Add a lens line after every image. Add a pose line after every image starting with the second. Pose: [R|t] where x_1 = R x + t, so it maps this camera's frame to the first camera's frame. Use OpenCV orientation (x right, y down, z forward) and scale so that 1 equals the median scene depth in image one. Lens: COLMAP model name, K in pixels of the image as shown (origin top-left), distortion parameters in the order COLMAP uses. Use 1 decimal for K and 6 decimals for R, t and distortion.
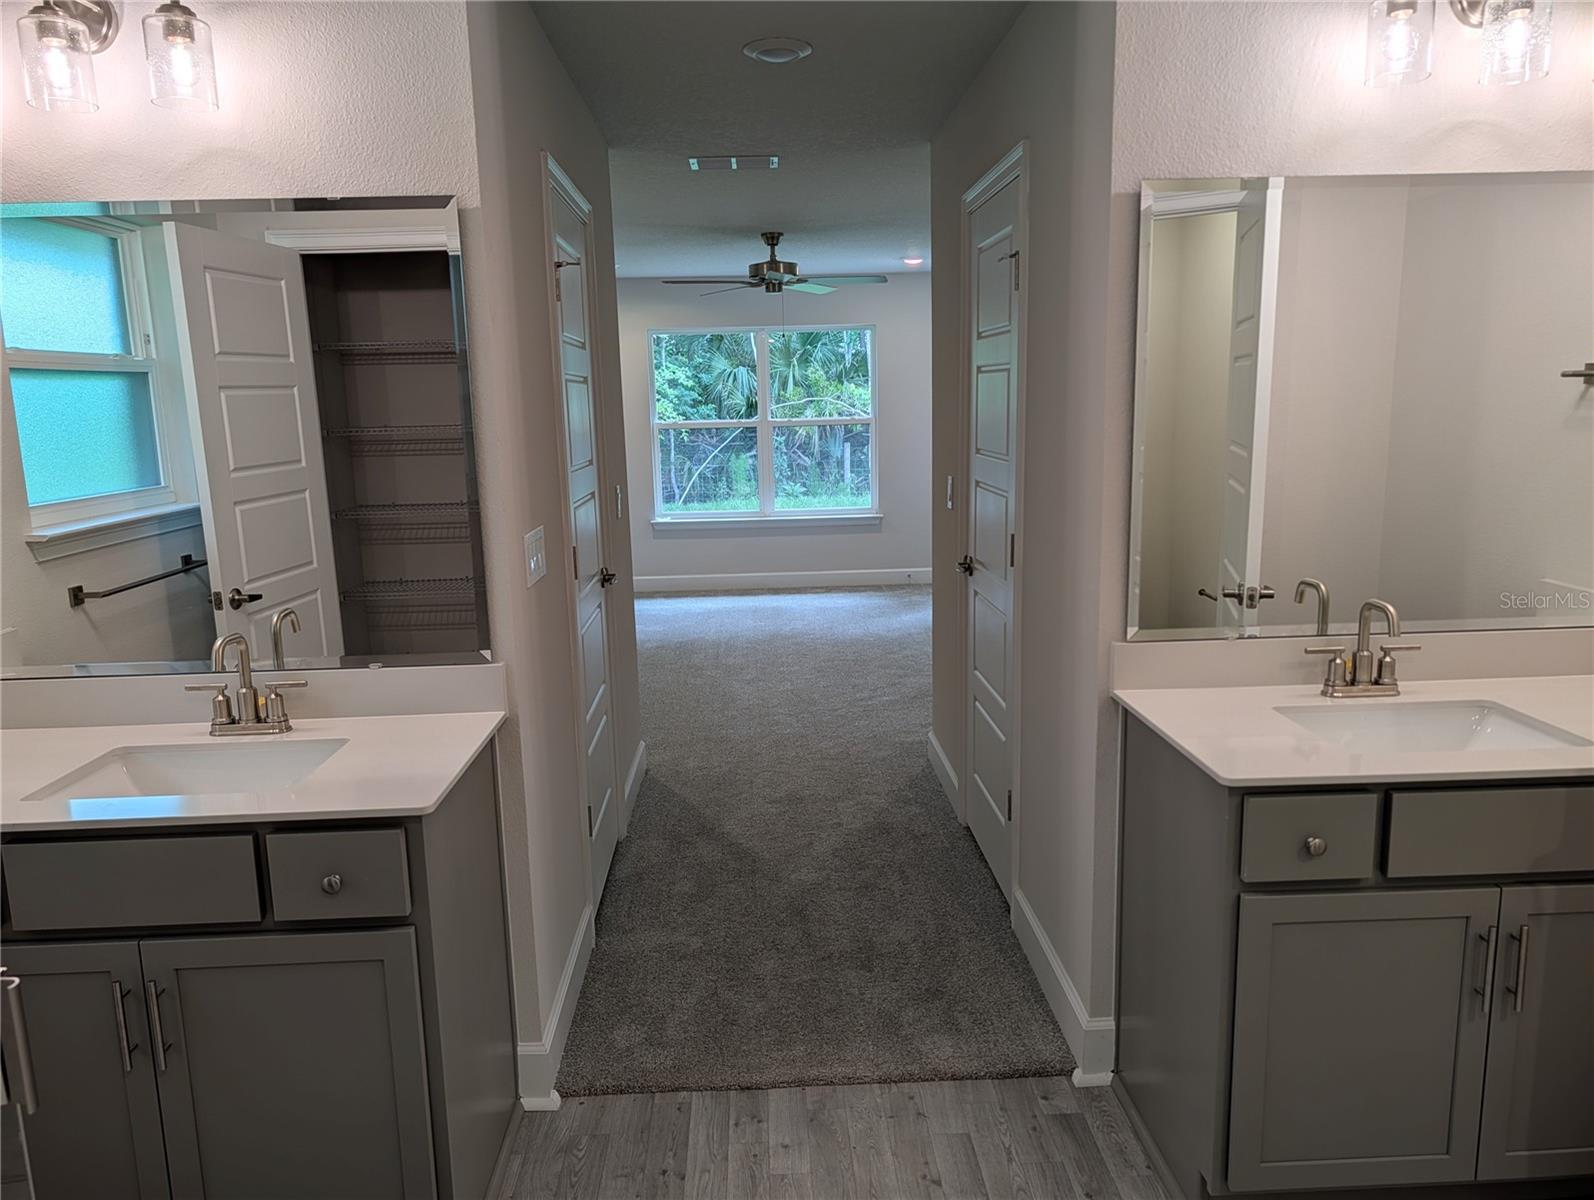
lens RADIAL K [[1131.2, 0, 793.6], [0, 1131.2, 603.6], [0, 0, 1]] dist [0.022418, -0.018445]
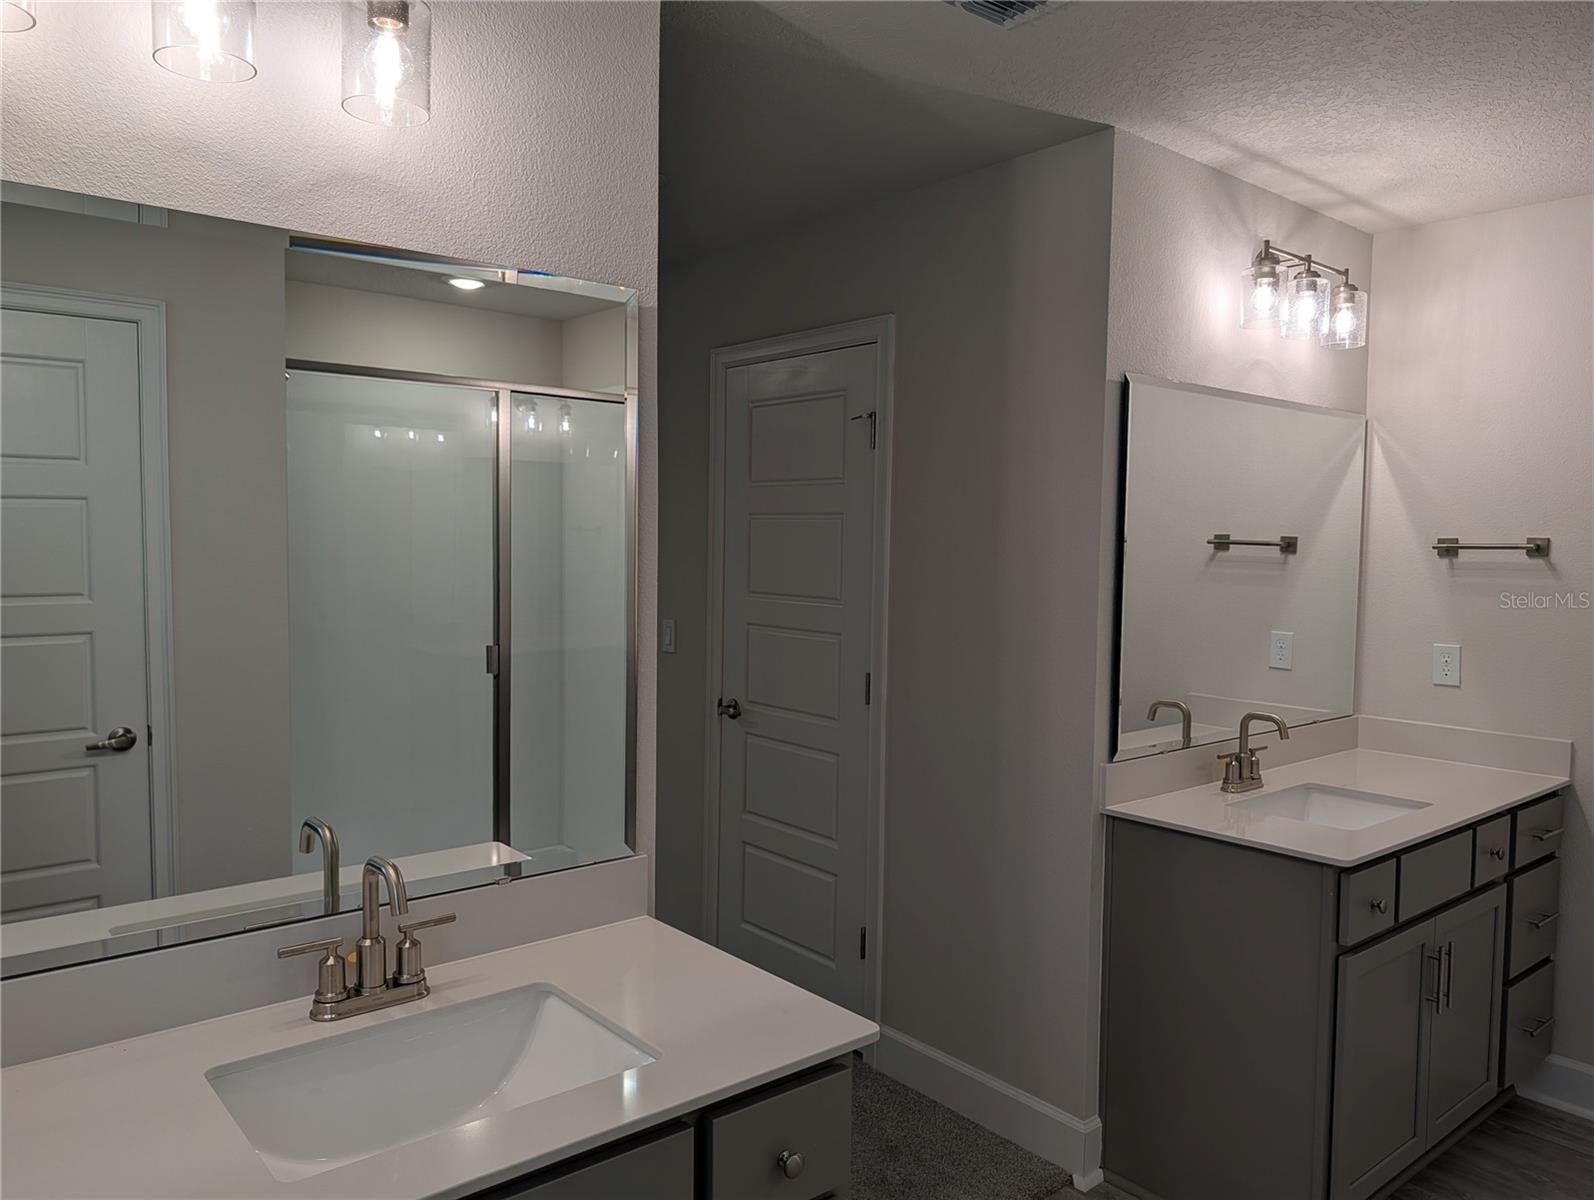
lens RADIAL K [[1131.2, 0, 796.7], [0, 1131.2, 595.8], [0, 0, 1]] dist [0.022418, -0.018445]
pose [[0.796539, 0.004063, 0.604573, -0.686693], [0.077545, 0.991032, -0.108827, -0.034123], [-0.599593, 0.133567, 0.789080, 0.289651]]
